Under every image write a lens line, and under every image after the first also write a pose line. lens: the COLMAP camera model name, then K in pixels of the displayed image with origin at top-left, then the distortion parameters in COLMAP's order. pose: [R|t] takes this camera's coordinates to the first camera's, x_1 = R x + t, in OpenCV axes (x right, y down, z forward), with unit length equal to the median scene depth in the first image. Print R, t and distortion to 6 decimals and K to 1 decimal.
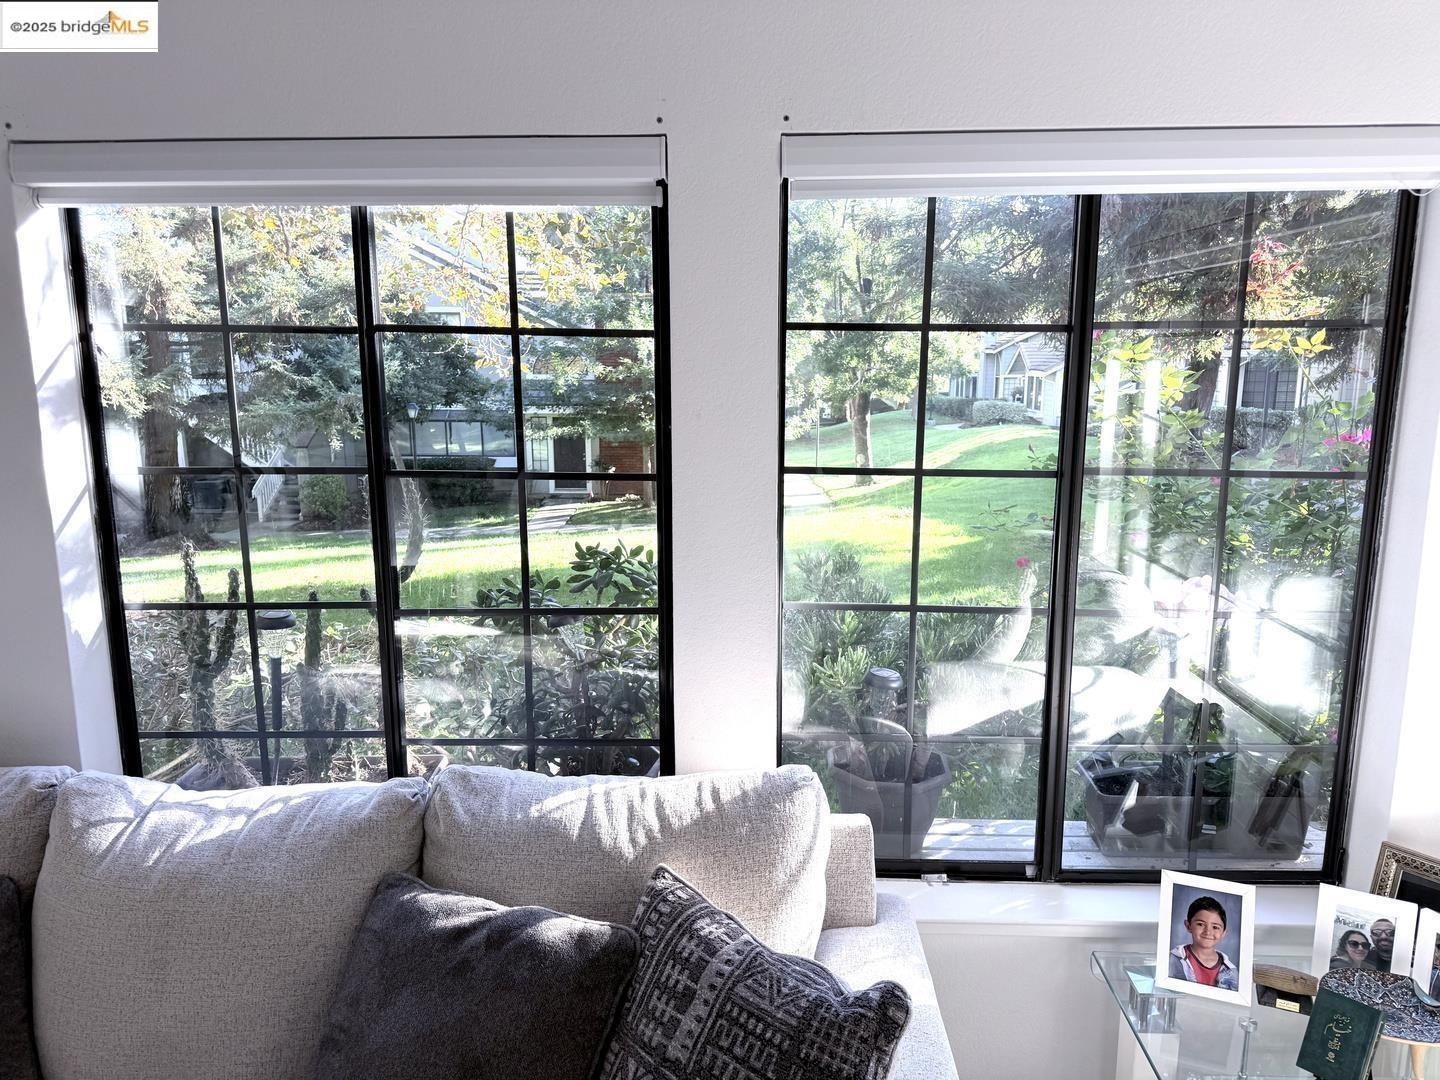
lens RADIAL K [[1018.8, 0, 720.0], [0, 1018.8, 547.4], [0, 0, 1]] dist [0.035257, -0.037722]
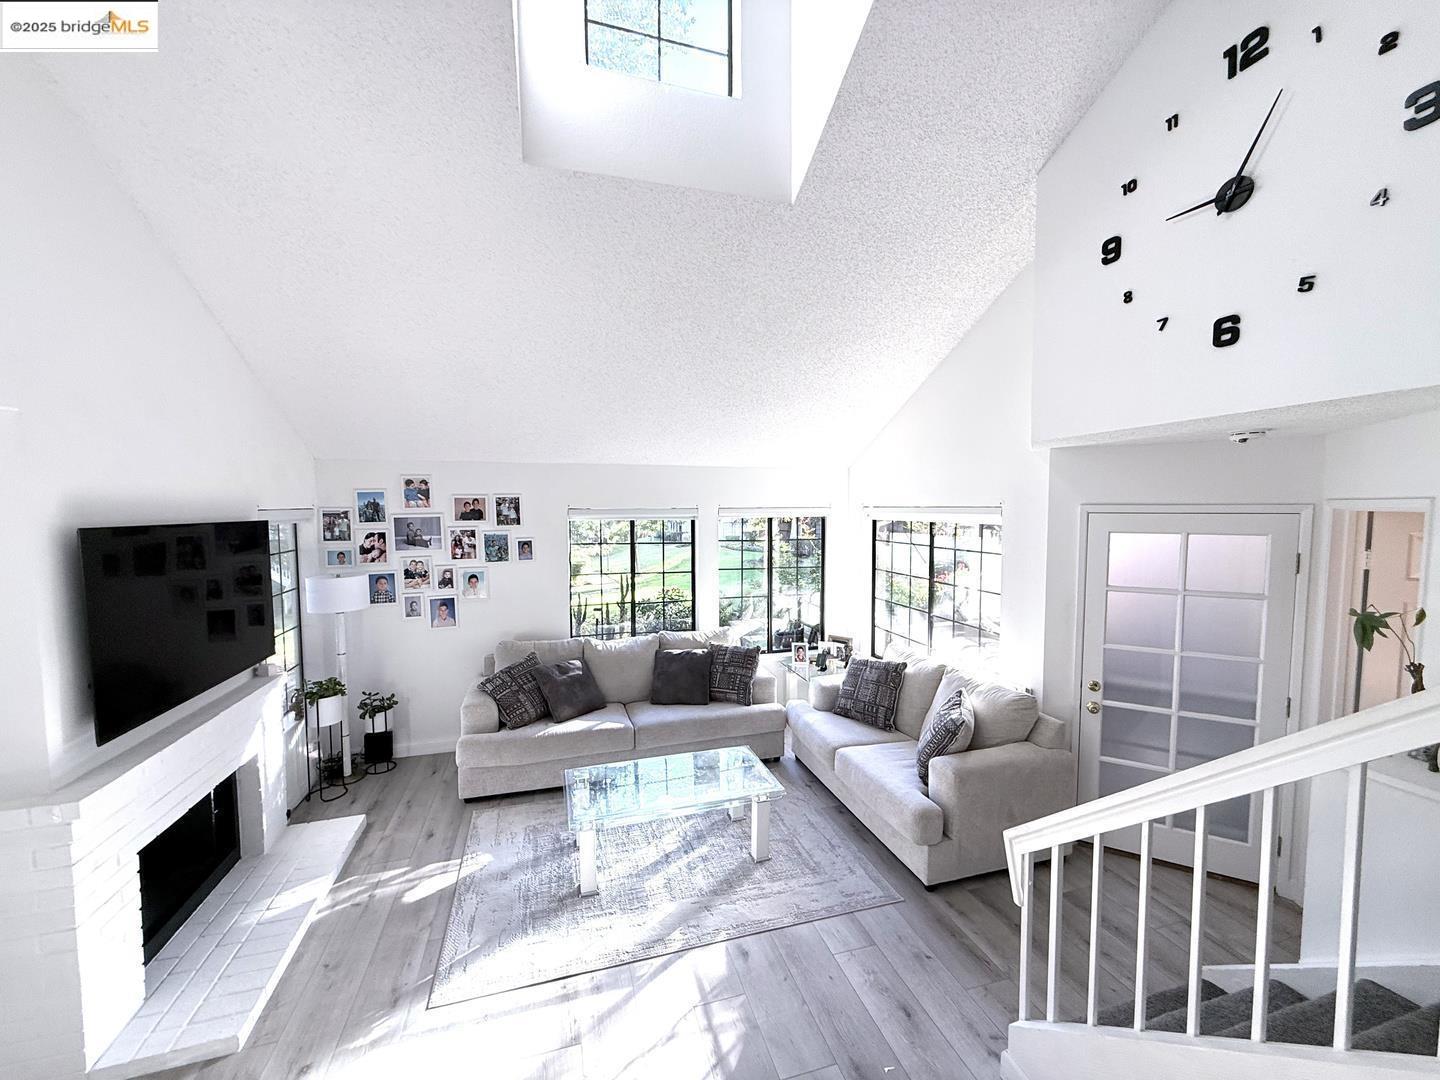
lens RADIAL K [[571.3, 0, 716.5], [0, 571.3, 541.1], [0, 0, 1]] dist [0.000306, -0.000080]
pose [[0.950297, -0.019888, 0.310708, -0.832777], [0.059281, 0.991259, -0.117861, 0.117701], [-0.305648, 0.130422, 0.943170, -1.705733]]
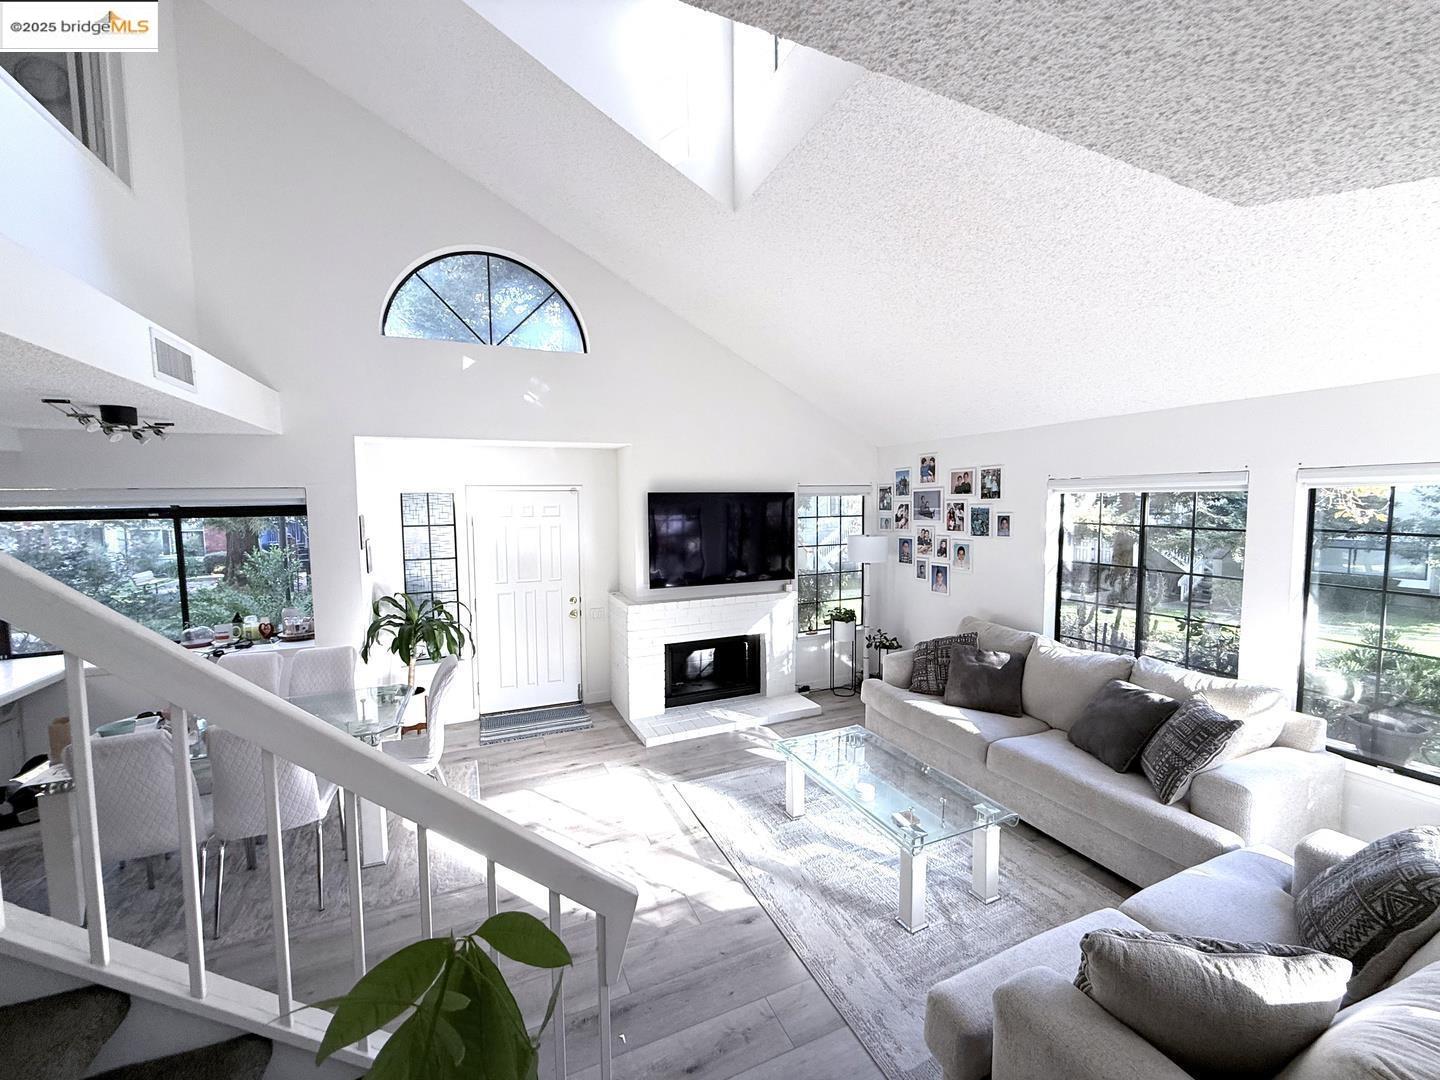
lens RADIAL K [[571.3, 0, 717.4], [0, 571.3, 542.2], [0, 0, 1]] dist [0.000306, -0.000080]
pose [[0.427395, 0.062781, -0.901883, 0.780683], [-0.157872, 0.987441, -0.006078, 0.072845], [0.890174, 0.144980, 0.431938, -1.083682]]
